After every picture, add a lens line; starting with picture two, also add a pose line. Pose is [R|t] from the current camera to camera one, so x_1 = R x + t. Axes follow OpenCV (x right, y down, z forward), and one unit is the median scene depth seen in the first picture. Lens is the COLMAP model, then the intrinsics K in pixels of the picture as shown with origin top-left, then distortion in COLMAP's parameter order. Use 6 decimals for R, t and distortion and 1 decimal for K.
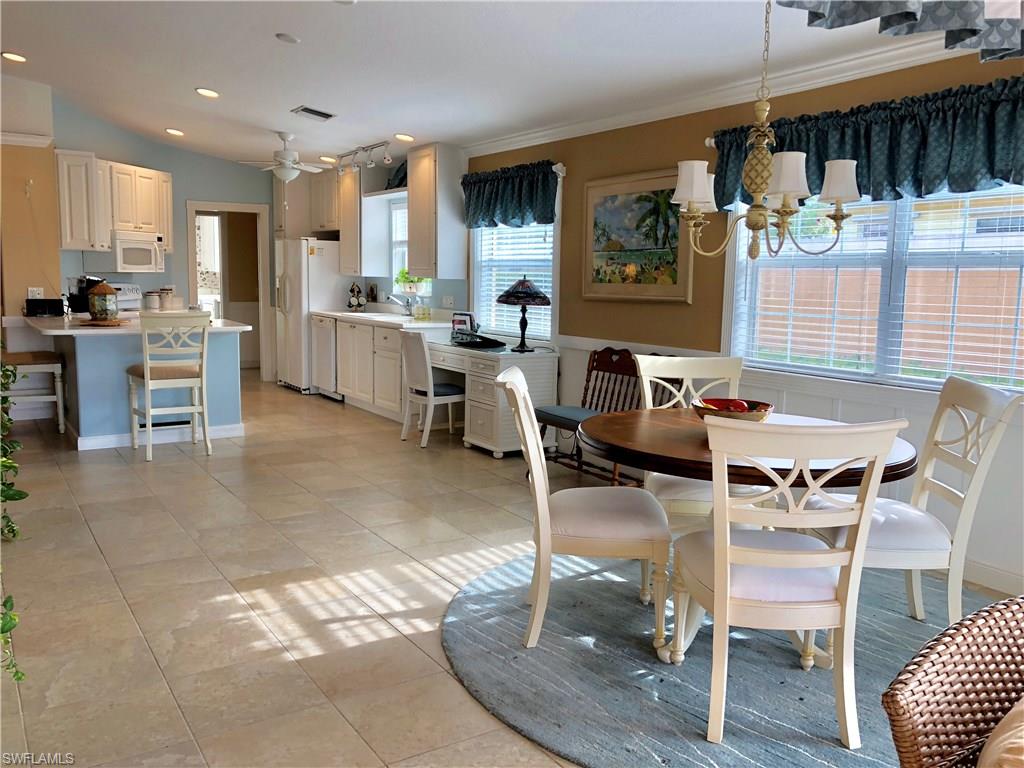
lens RADIAL K [[846.2, 0, 514.3], [0, 846.2, 382.1], [0, 0, 1]] dist [0.055185, -0.078693]
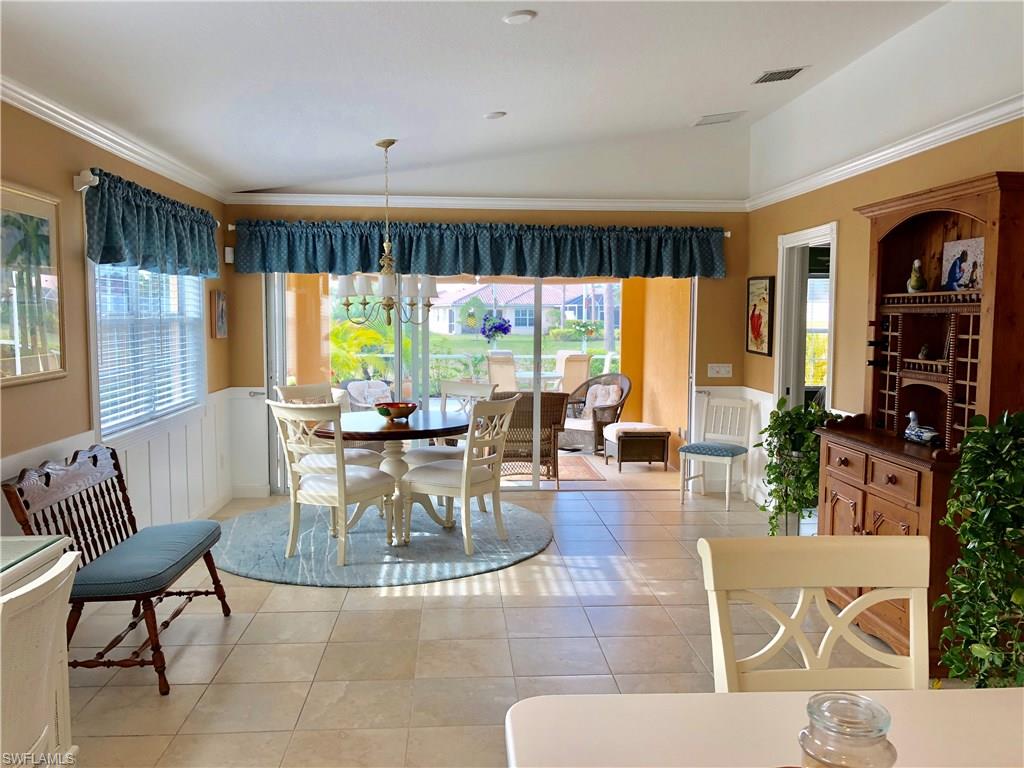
lens RADIAL K [[846.2, 0, 519.6], [0, 846.2, 388.4], [0, 0, 1]] dist [0.055185, -0.078693]
pose [[-0.880389, -0.064009, 0.469913, -0.427188], [0.037193, 0.978480, 0.202964, -0.188739], [-0.472792, 0.196164, -0.859062, 1.246309]]
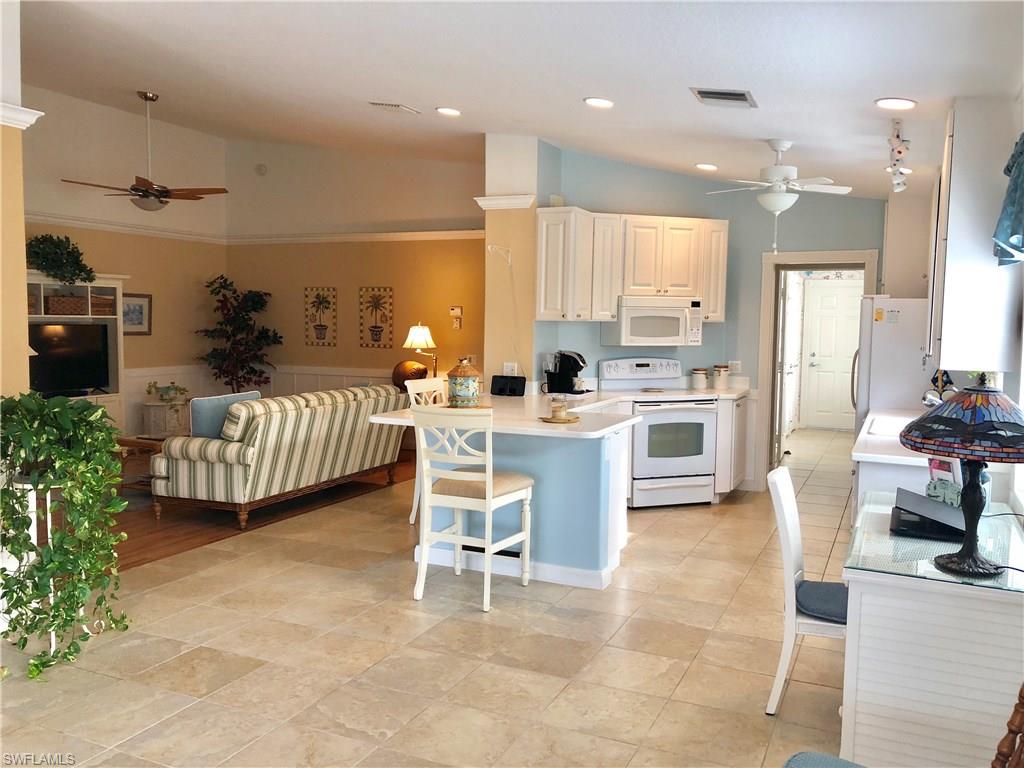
lens RADIAL K [[846.2, 0, 507.5], [0, 846.2, 379.1], [0, 0, 1]] dist [0.055185, -0.078693]
pose [[0.529918, 0.049353, -0.846612, 0.237260], [-0.112319, 0.993595, -0.012382, -0.099256], [0.840578, 0.101652, 0.532067, 0.631283]]
